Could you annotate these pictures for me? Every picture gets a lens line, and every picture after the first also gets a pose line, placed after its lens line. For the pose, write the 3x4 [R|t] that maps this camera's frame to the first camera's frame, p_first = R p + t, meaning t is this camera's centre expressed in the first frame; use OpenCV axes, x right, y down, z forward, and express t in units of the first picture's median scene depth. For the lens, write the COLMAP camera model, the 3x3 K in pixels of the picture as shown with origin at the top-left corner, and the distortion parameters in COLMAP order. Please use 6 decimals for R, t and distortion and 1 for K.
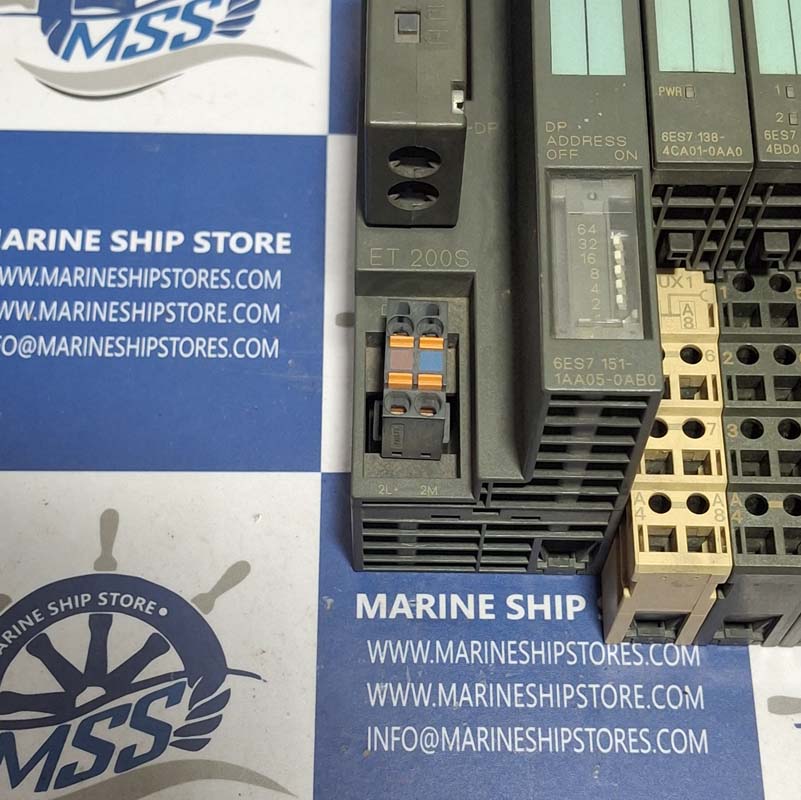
lens RADIAL K [[1582.6, 0, 401.1], [0, 1582.6, 403.4], [0, 0, 1]] dist [0.197323, 0.000000]
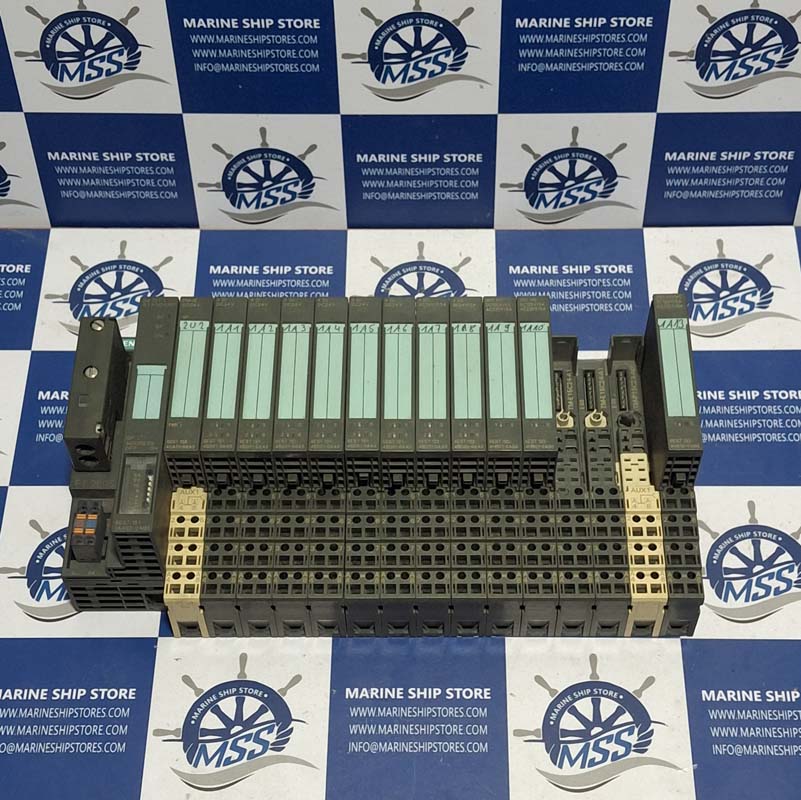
lens RADIAL K [[1582.6, 0, 421.0], [0, 1582.6, 389.6], [0, 0, 1]] dist [0.197323, 0.000000]
pose [[0.999723, -0.013473, -0.019292, 0.628543], [0.010951, 0.992051, -0.125363, 0.092842], [0.020828, 0.125117, 0.991923, -1.680623]]
